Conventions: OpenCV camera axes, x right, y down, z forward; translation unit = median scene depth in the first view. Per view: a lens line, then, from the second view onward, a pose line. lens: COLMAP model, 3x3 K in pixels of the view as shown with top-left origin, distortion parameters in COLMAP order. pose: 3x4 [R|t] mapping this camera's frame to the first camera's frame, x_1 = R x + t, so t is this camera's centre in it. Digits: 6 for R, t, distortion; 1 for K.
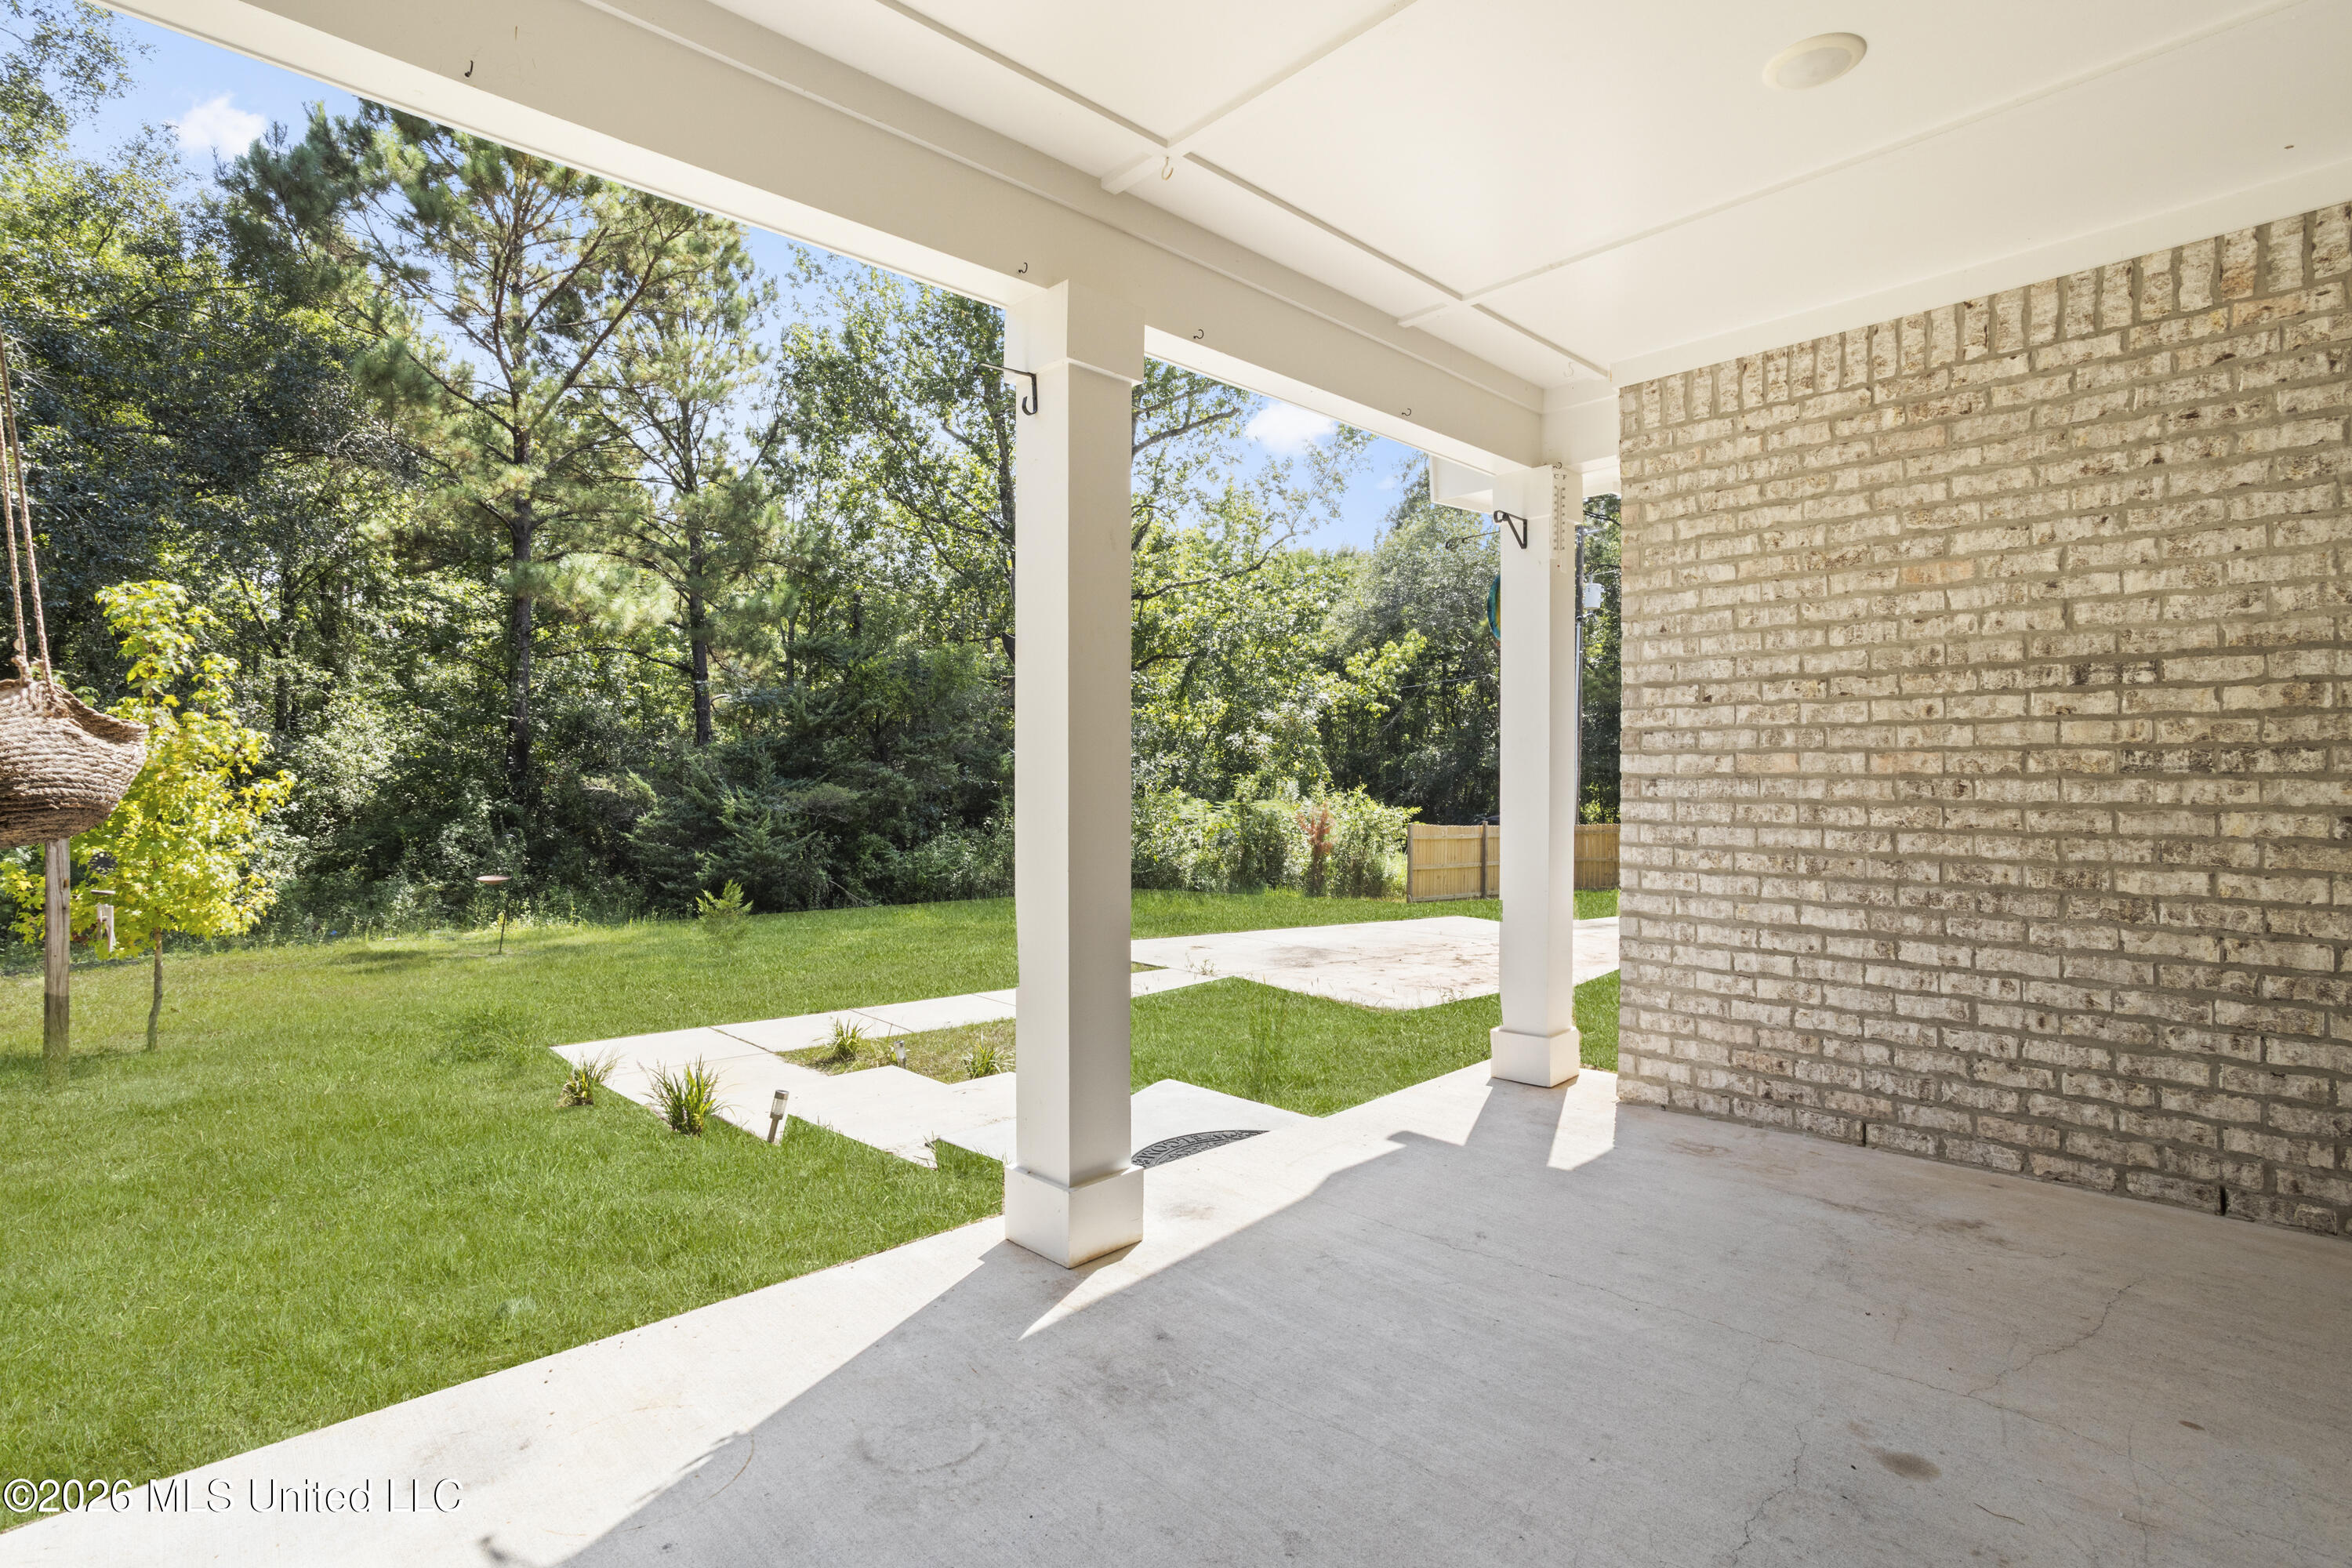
lens RADIAL K [[1130.3, 0, 1166.2], [0, 1130.3, 786.9], [0, 0, 1]] dist [-0.002226, 0.002894]
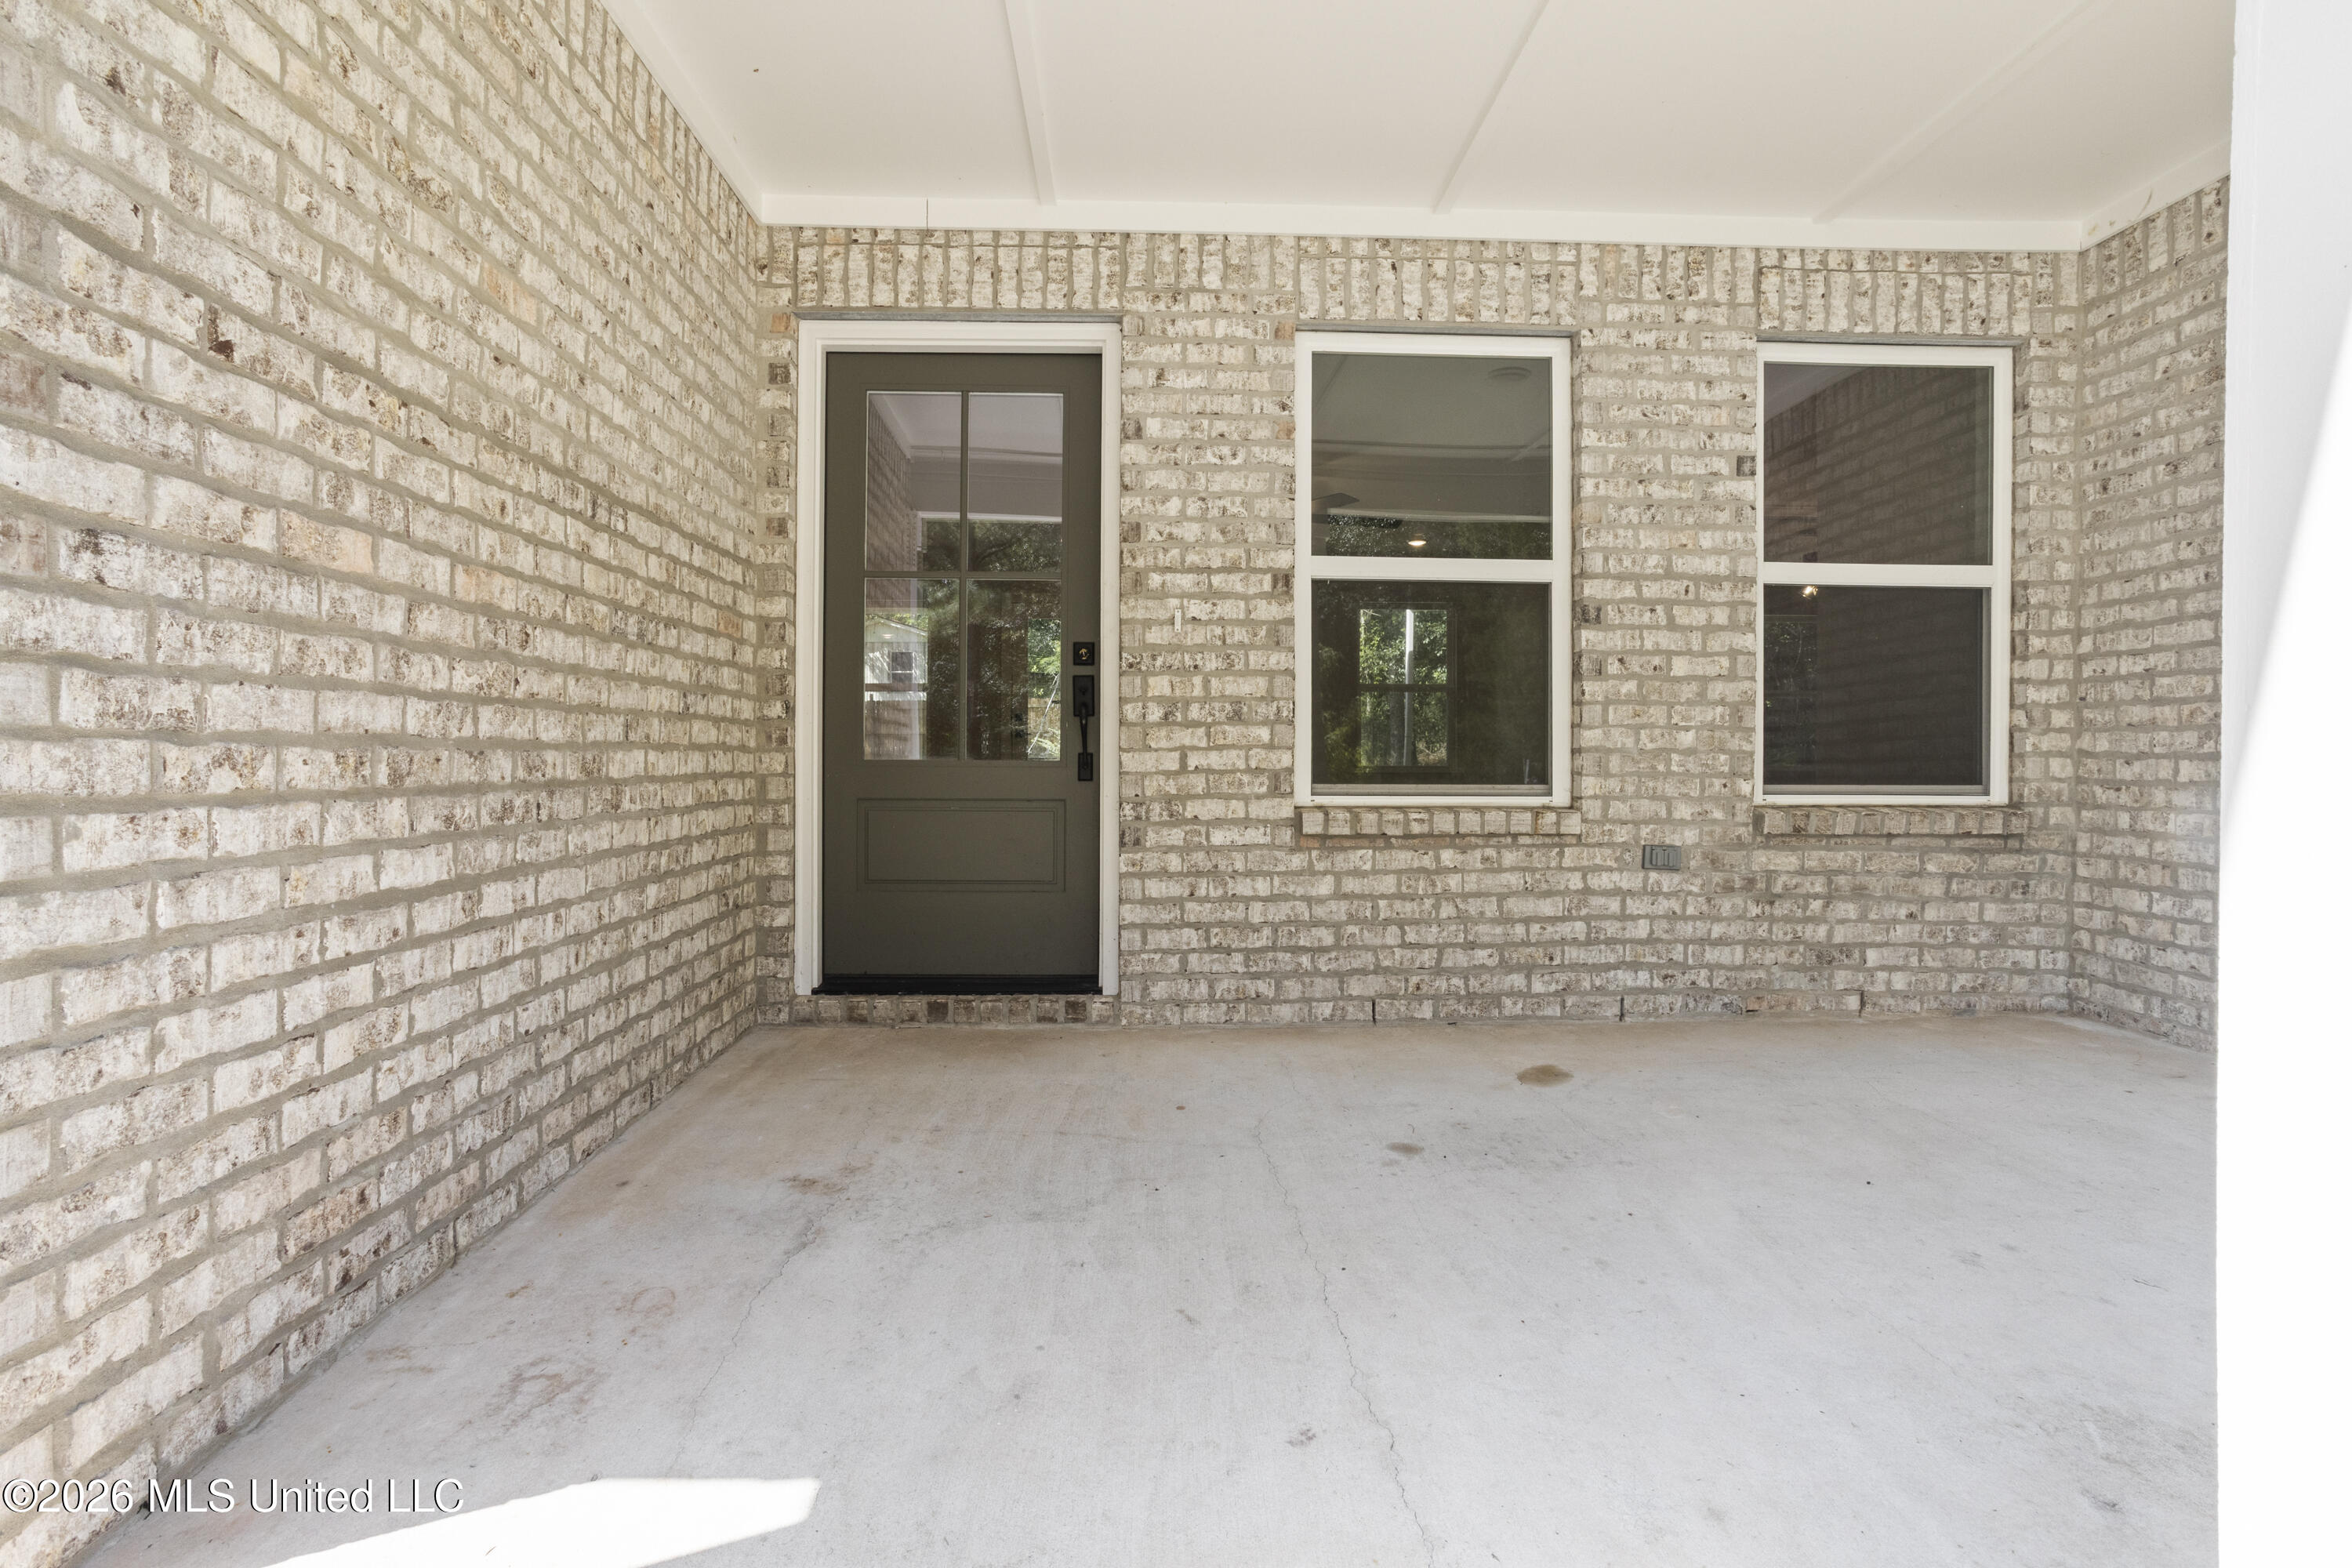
lens RADIAL K [[1130.3, 0, 1179.2], [0, 1130.3, 758.5], [0, 0, 1]] dist [-0.002226, 0.002894]
pose [[-0.756835, -0.007795, 0.653559, -0.016884], [-0.005254, 0.999969, 0.005843, 0.060417], [-0.653585, 0.000989, -0.756853, 1.145751]]
